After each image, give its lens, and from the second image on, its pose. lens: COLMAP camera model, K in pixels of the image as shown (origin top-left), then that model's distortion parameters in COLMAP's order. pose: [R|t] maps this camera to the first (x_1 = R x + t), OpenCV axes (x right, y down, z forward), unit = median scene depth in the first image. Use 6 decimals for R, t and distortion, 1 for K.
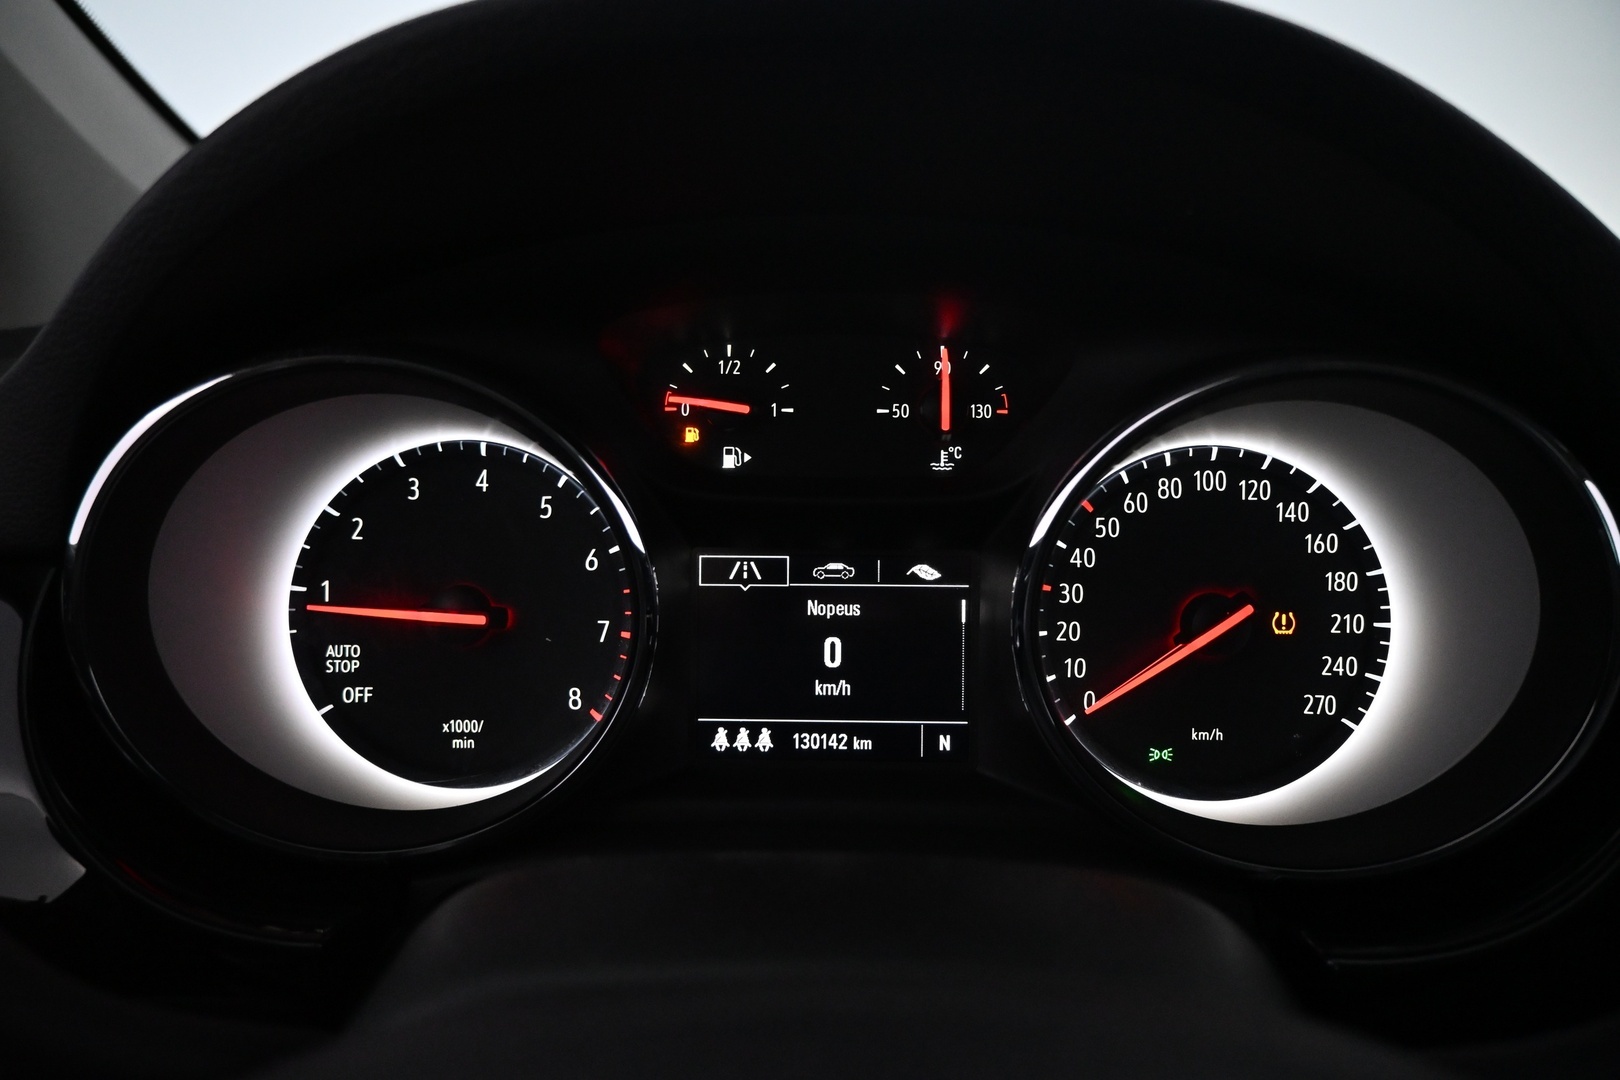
lens RADIAL K [[1111.9, 0, 802.4], [0, 1111.9, 542.7], [0, 0, 1]] dist [0.003536, 0.000162]
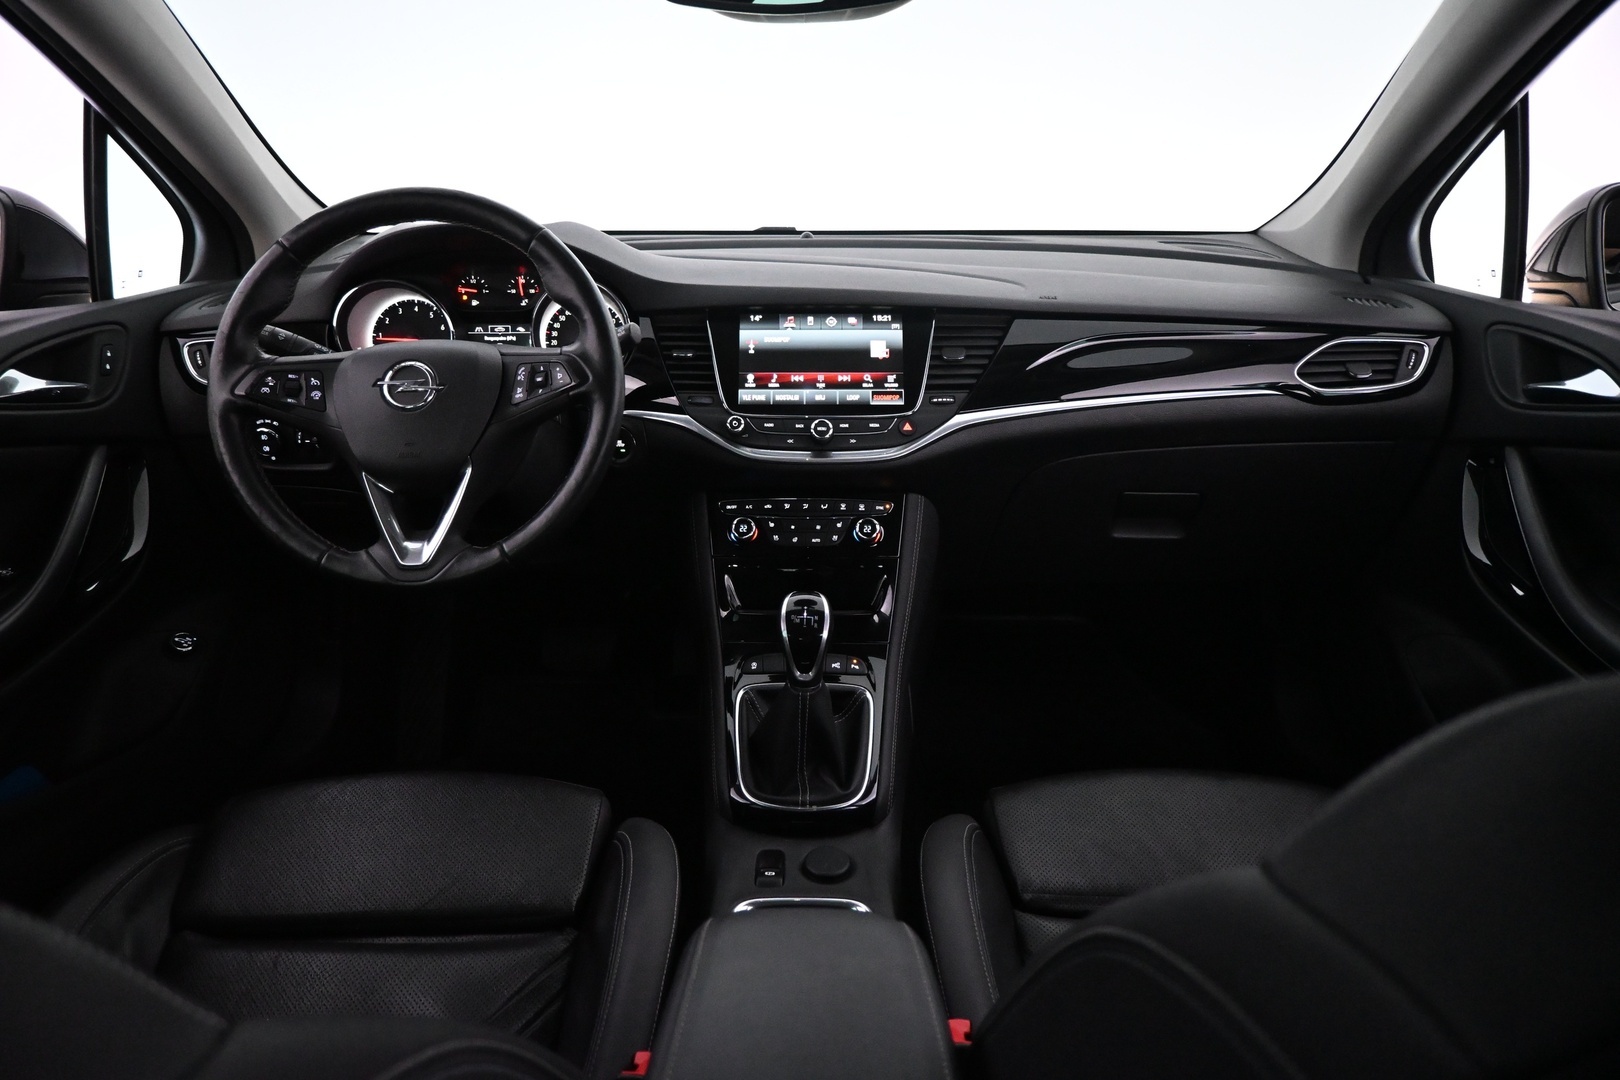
lens RADIAL K [[1111.9, 0, 816.2], [0, 1111.9, 537.5], [0, 0, 1]] dist [0.003536, 0.000162]
pose [[0.999892, -0.012340, 0.007962, 1.212428], [0.011764, 0.997564, 0.068762, 0.548902], [-0.008791, -0.068661, 0.997601, -3.362069]]
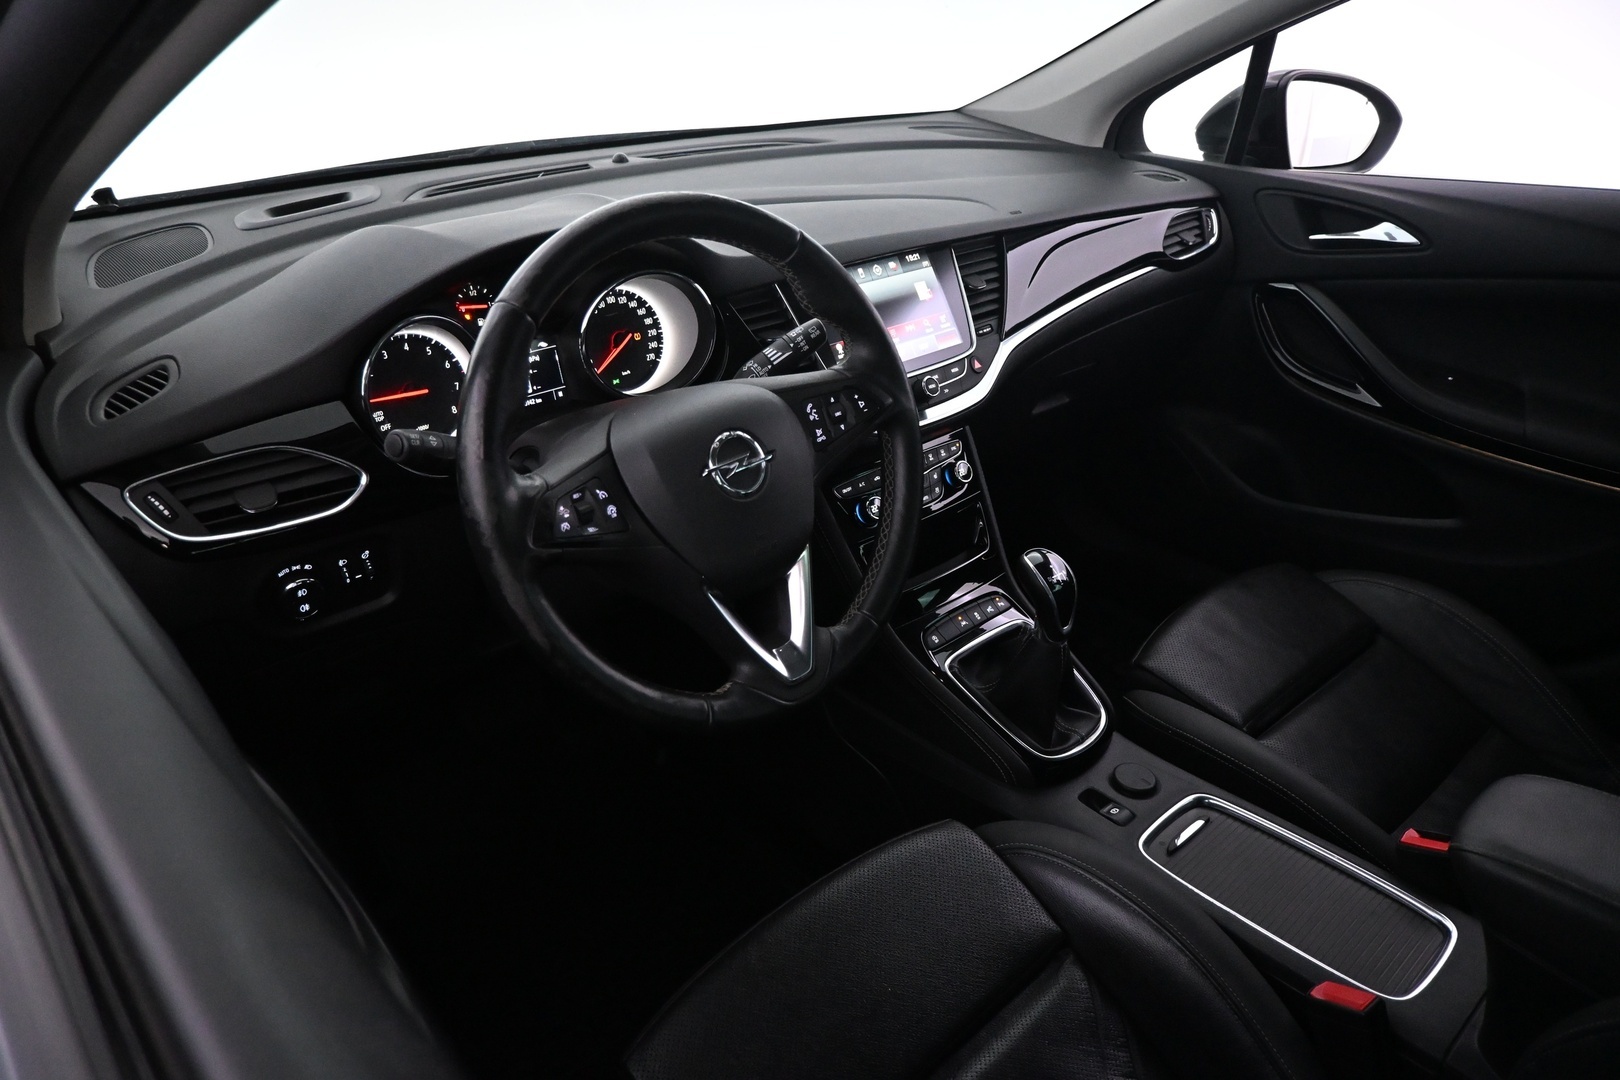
lens RADIAL K [[1111.9, 0, 812.5], [0, 1111.9, 527.7], [0, 0, 1]] dist [0.003536, 0.000162]
pose [[0.726082, -0.320532, 0.608329, -1.485801], [0.176239, 0.941901, 0.285941, -0.263651], [-0.664639, -0.100405, 0.740387, -2.013433]]
